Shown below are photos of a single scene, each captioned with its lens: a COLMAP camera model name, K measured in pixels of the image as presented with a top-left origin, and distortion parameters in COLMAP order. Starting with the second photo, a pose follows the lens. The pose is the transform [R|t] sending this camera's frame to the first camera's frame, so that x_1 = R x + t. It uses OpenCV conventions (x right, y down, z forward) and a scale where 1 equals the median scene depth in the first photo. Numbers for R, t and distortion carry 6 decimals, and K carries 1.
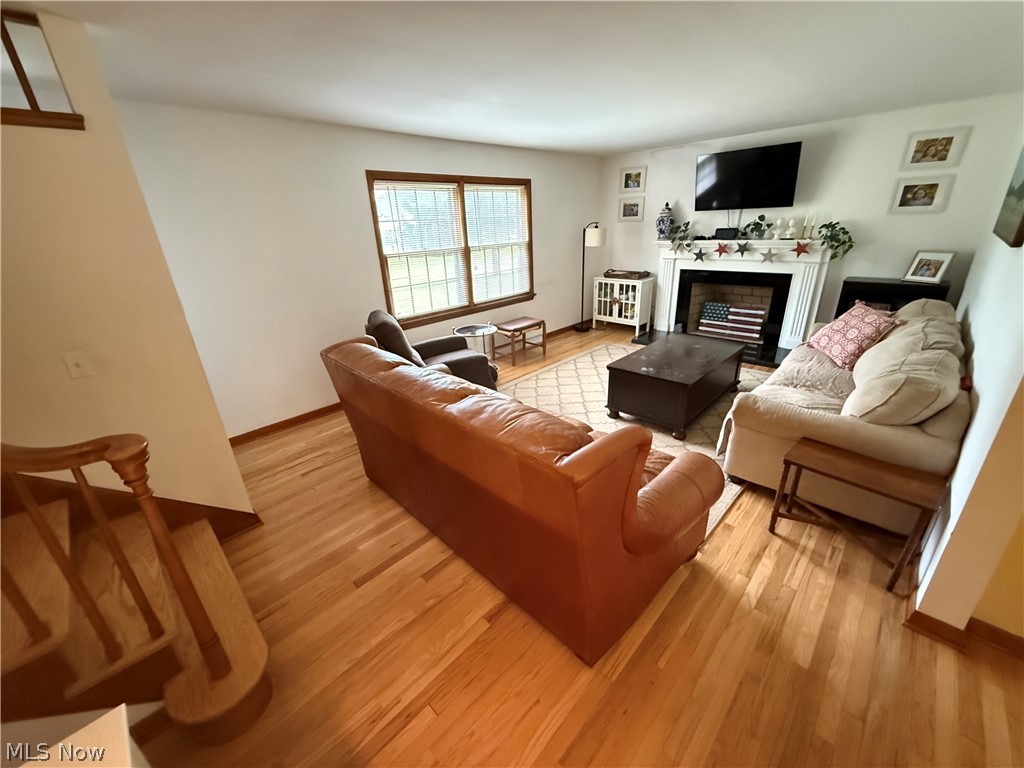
lens RADIAL K [[407.8, 0, 510.3], [0, 407.8, 384.5], [0, 0, 1]] dist [0.000423, 0.000053]
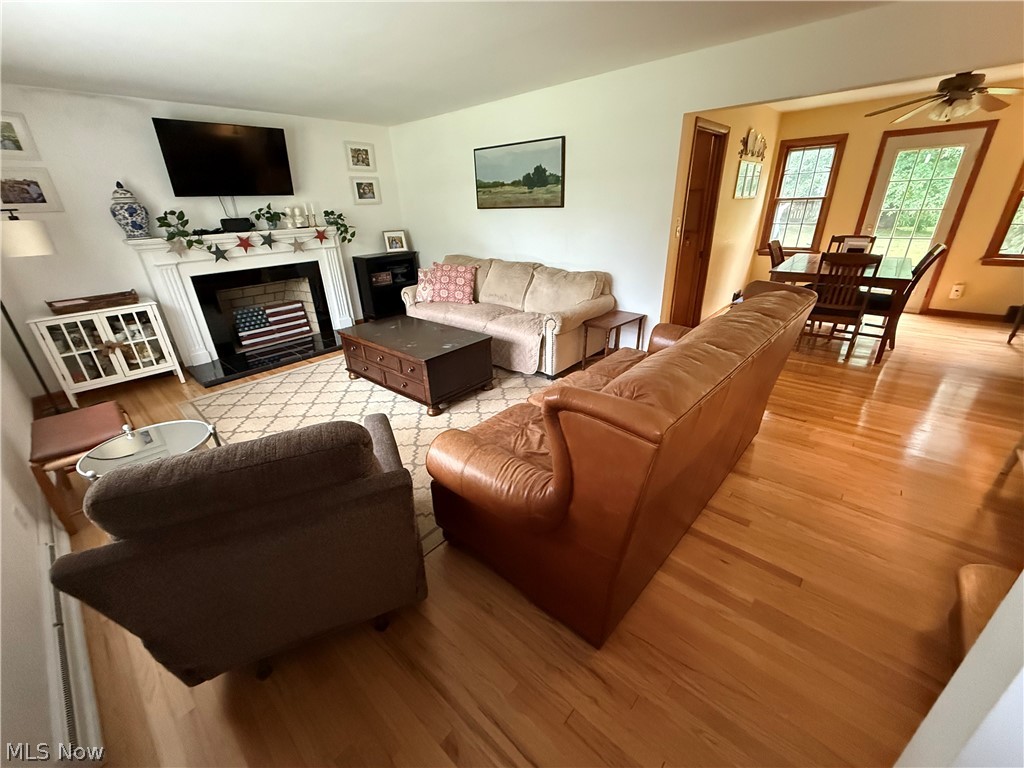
lens RADIAL K [[407.8, 0, 510.3], [0, 407.8, 384.5], [0, 0, 1]] dist [0.000423, 0.000053]
pose [[-0.042556, -0.364894, 0.930076, -0.405318], [0.407320, 0.843705, 0.349645, -0.159884], [-0.912293, 0.393718, 0.112724, 0.530848]]
